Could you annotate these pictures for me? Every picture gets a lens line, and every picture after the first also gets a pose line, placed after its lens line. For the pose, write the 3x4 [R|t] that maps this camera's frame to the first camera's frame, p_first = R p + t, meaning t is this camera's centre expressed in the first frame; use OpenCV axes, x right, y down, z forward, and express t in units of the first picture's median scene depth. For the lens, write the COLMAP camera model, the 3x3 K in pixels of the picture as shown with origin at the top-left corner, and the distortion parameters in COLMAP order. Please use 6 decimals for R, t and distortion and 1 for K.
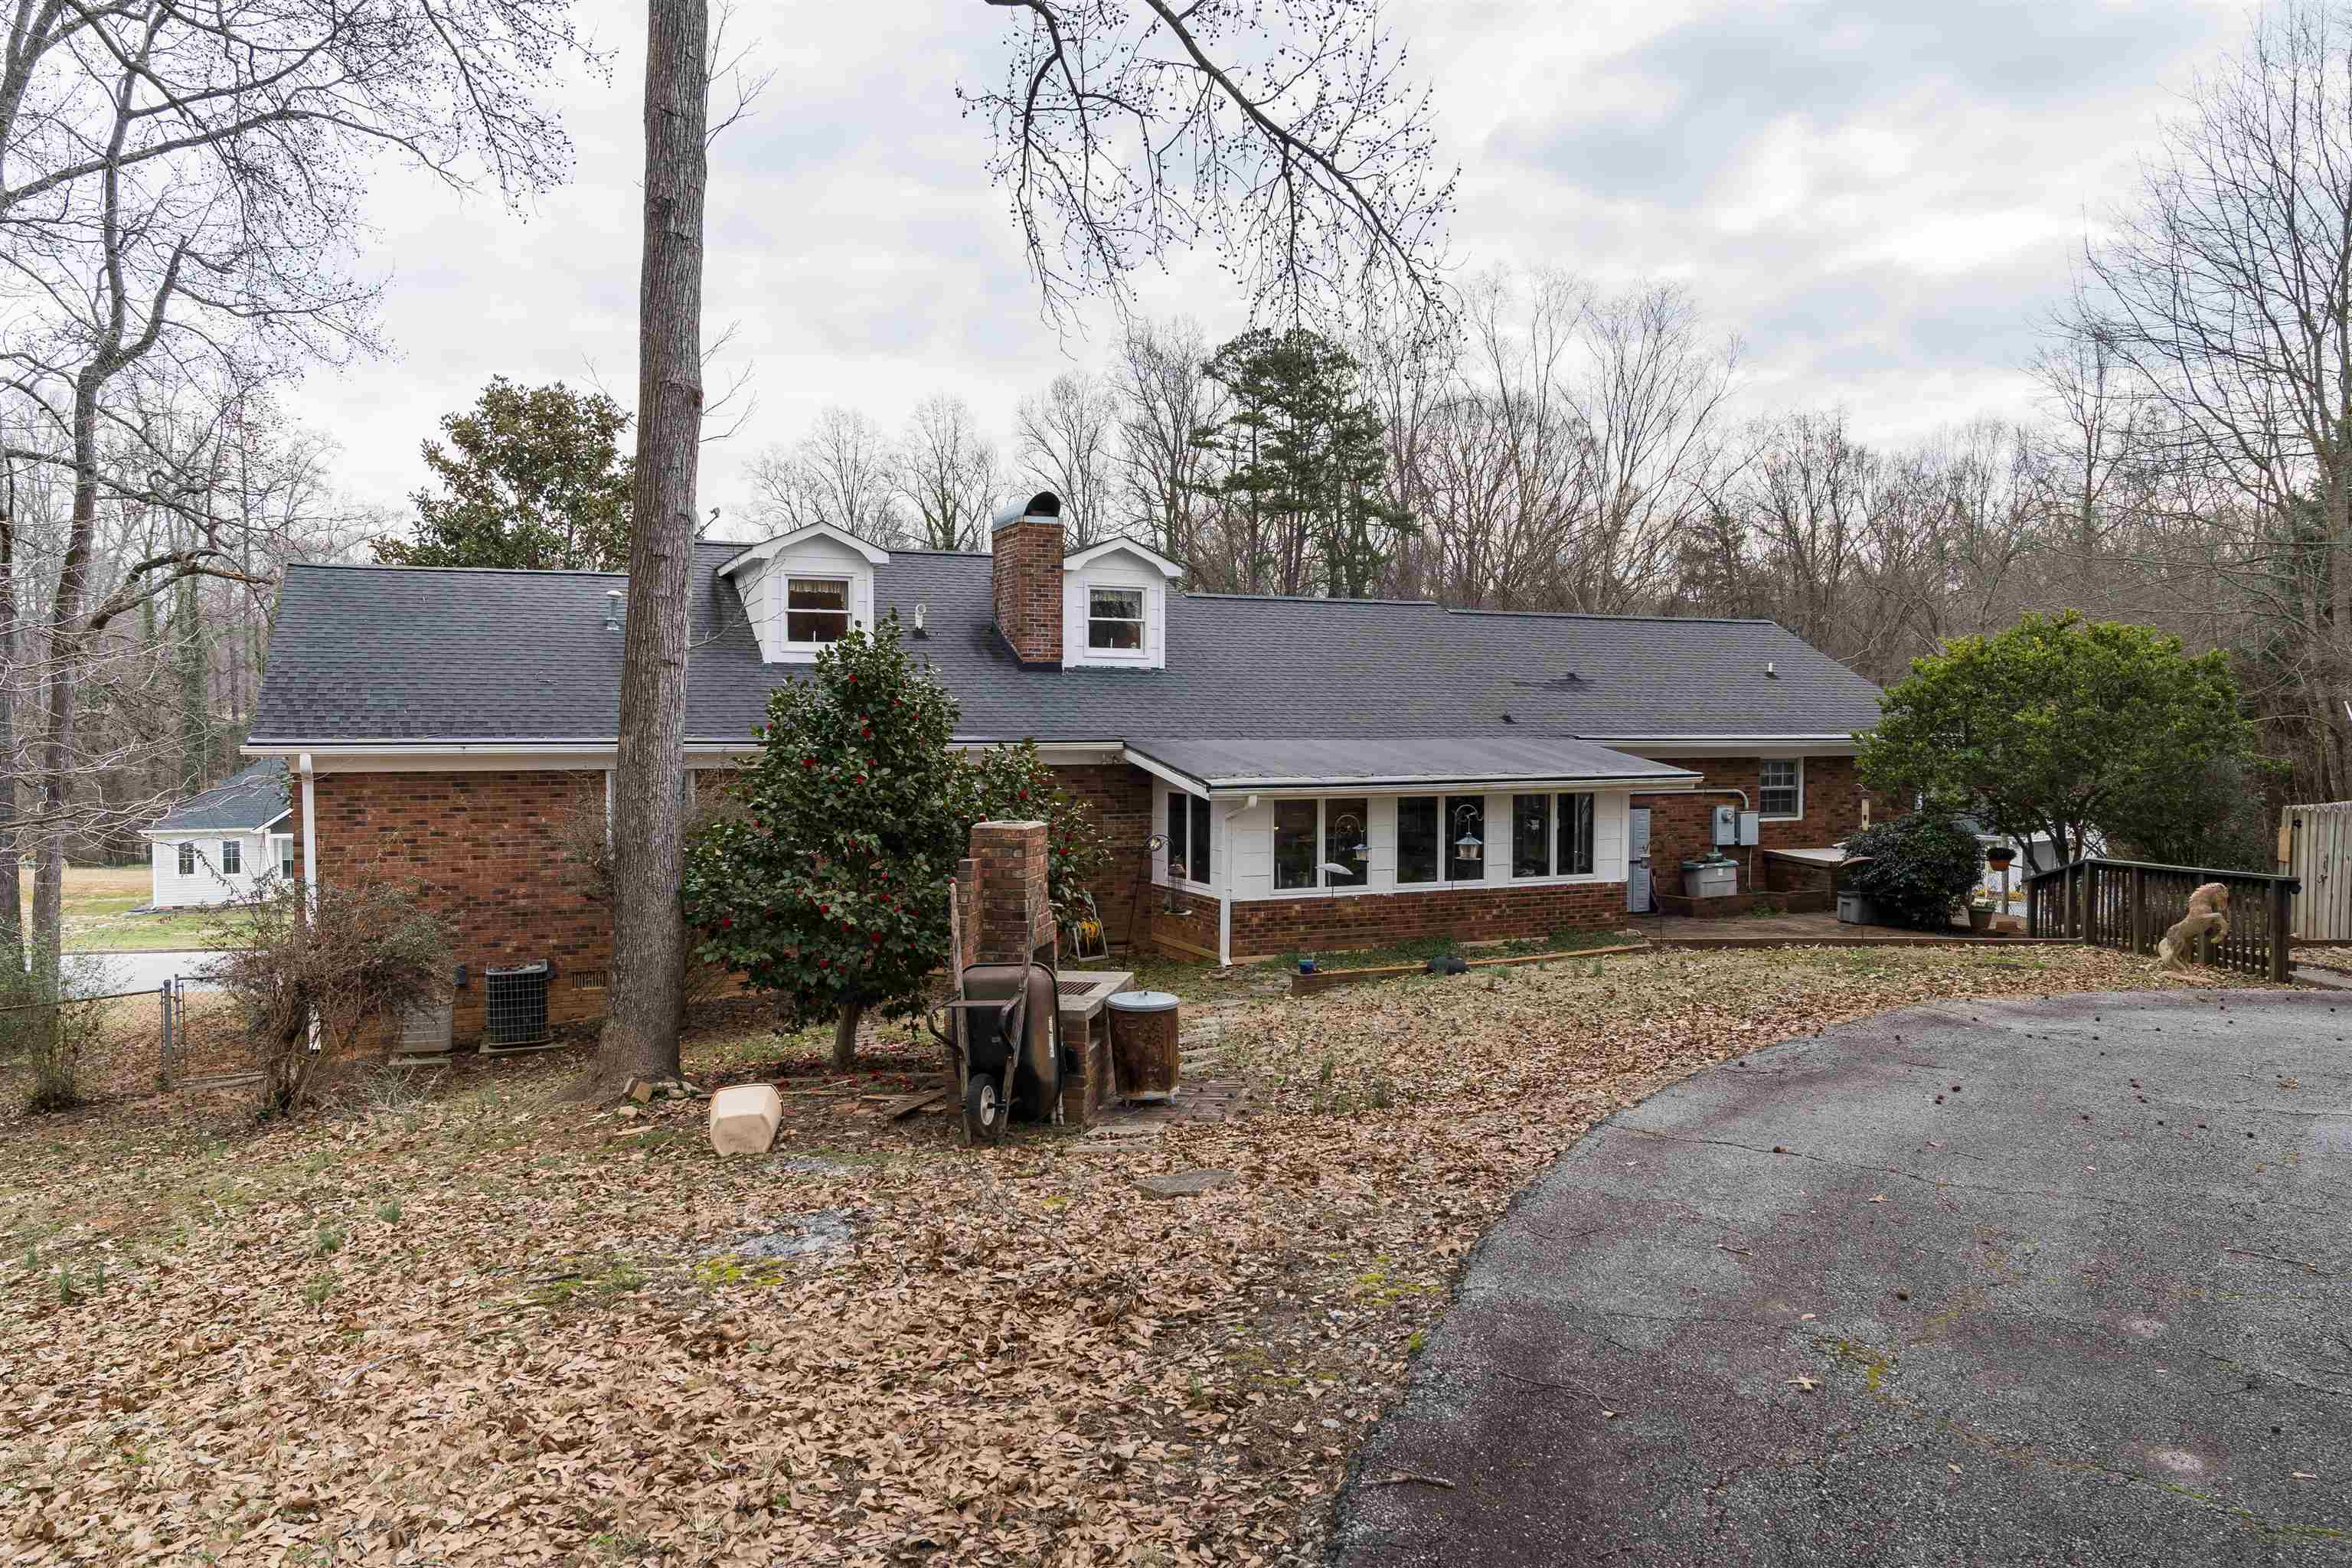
lens RADIAL K [[1707.9, 0, 1176.0], [0, 1707.9, 784.0], [0, 0, 1]] dist [-0.040821, 0.001265]
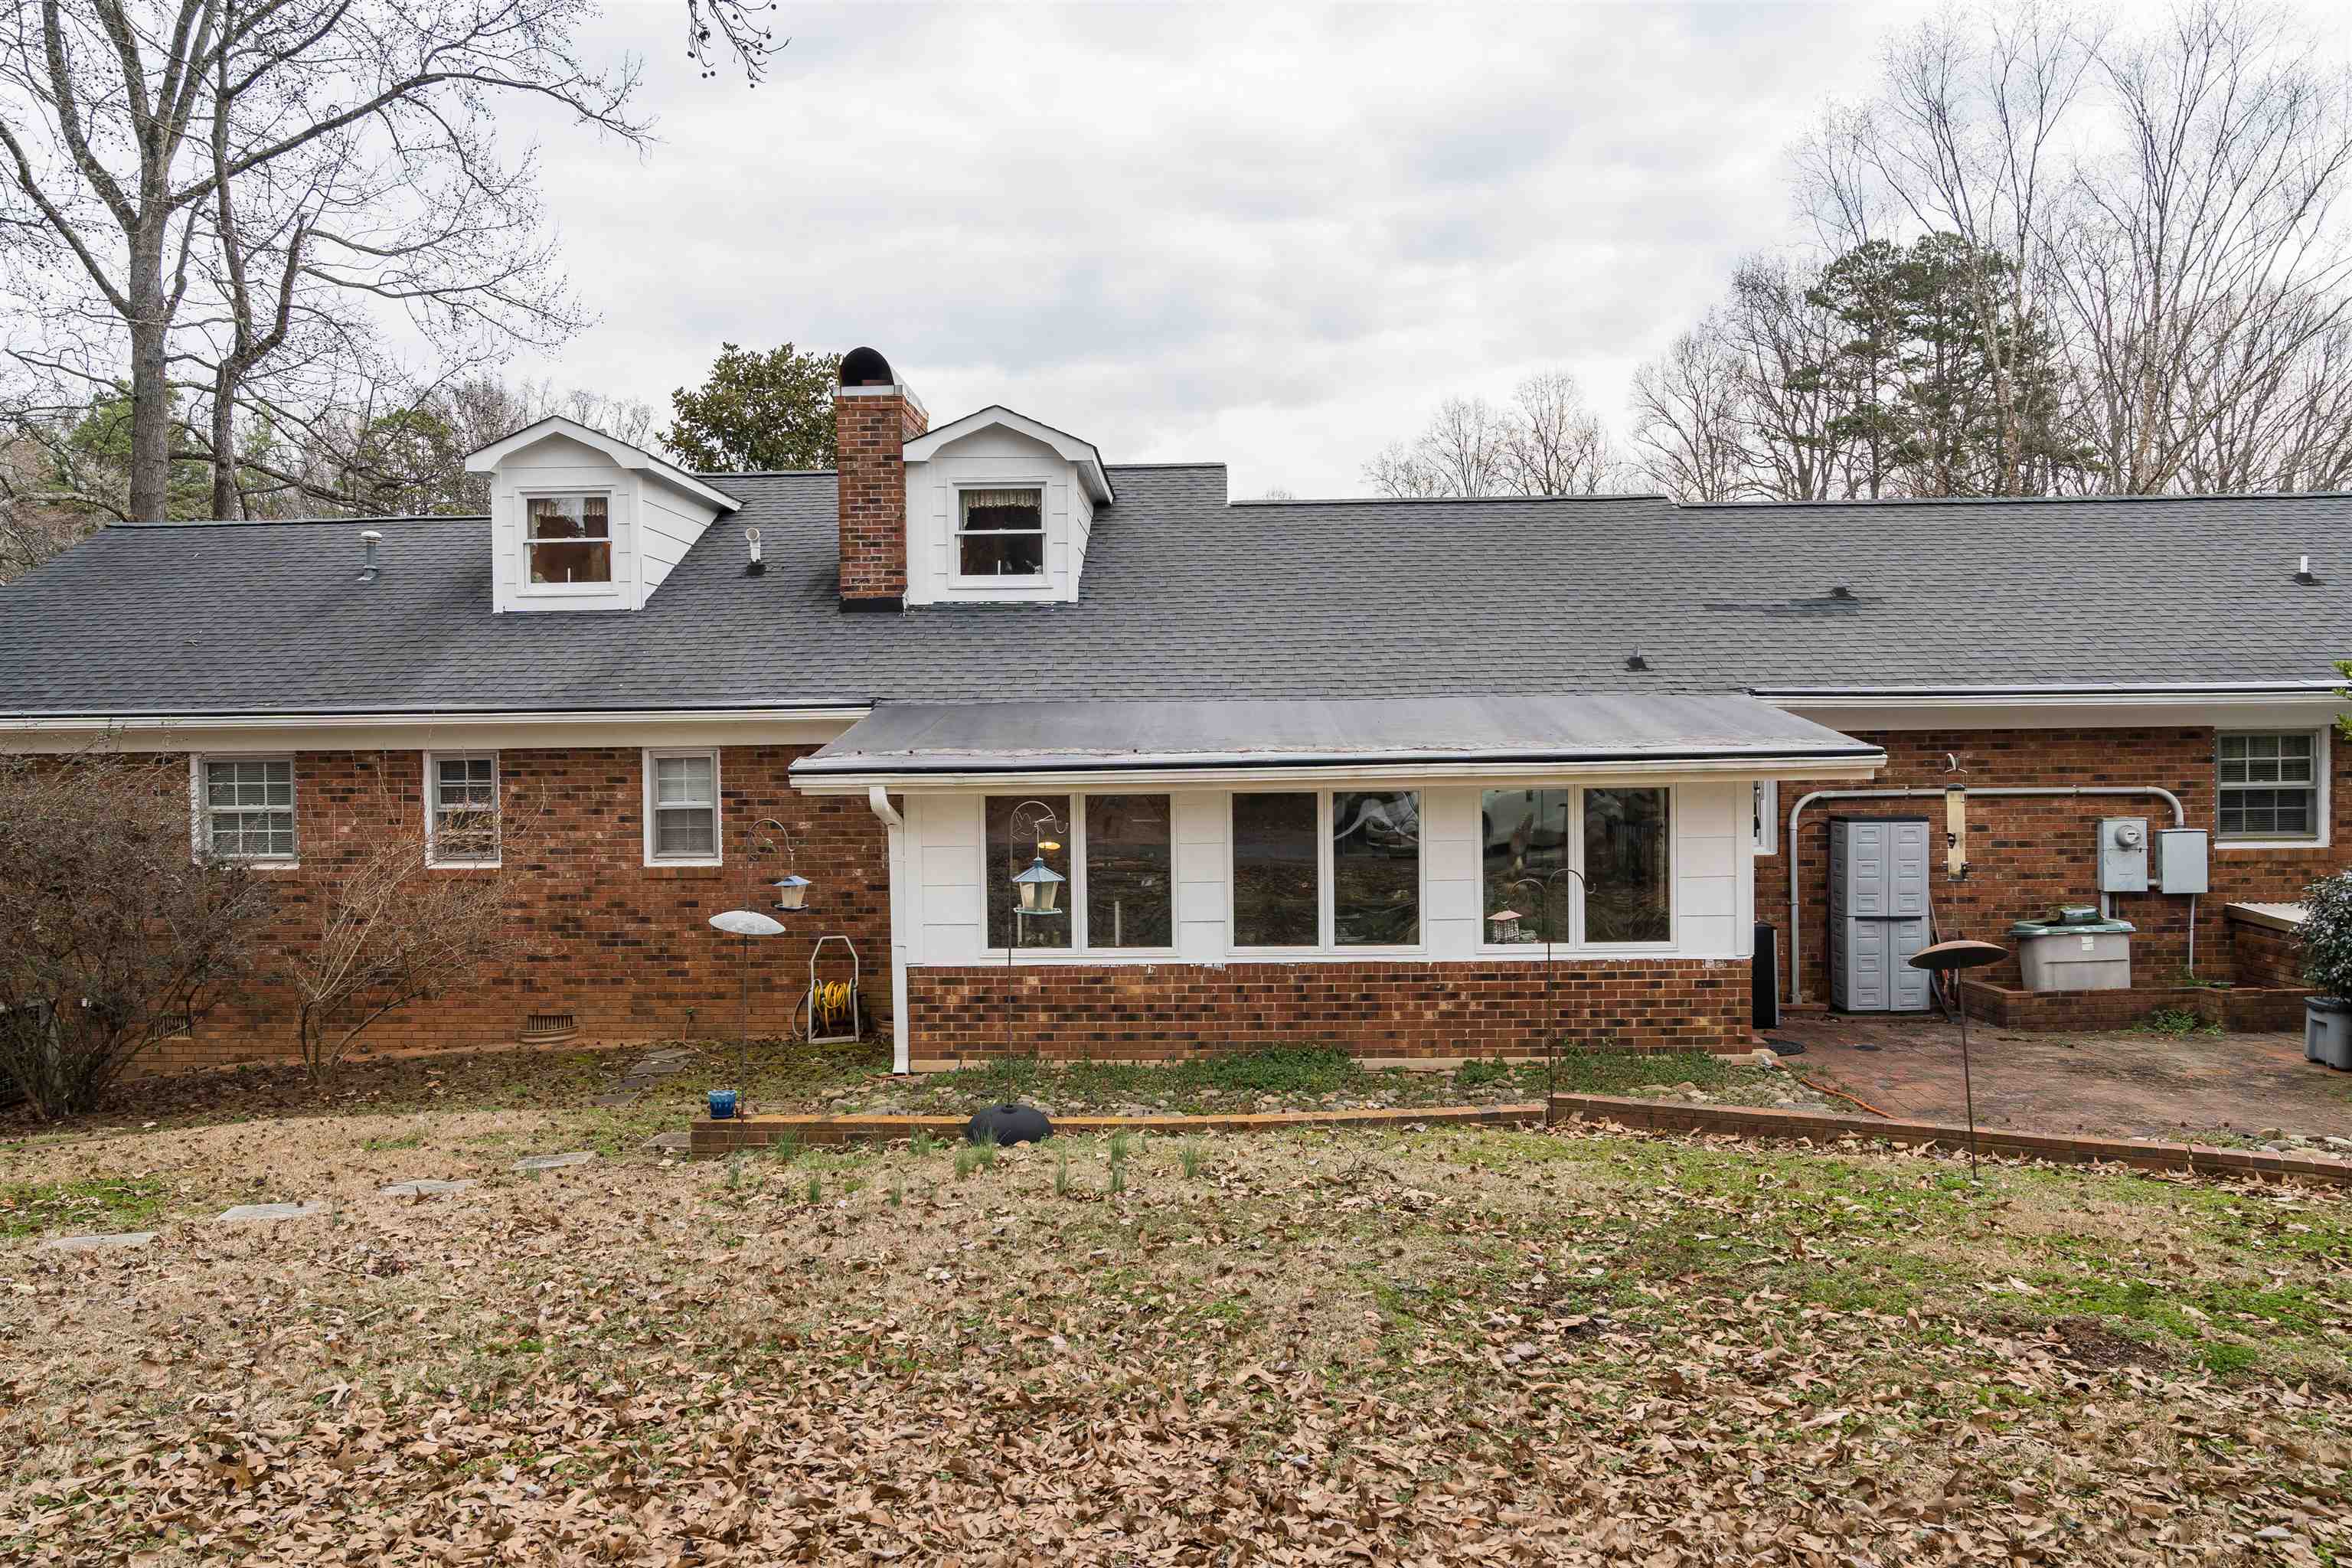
lens RADIAL K [[1639.3, 0, 1176.0], [0, 1639.3, 784.0], [0, 0, 1]] dist [-0.030565, 0.003408]
pose [[0.888851, -0.000461, -0.458196, 0.330014], [-0.003621, 0.999961, -0.008030, 0.008347], [0.458182, 0.008797, 0.888815, 0.467974]]
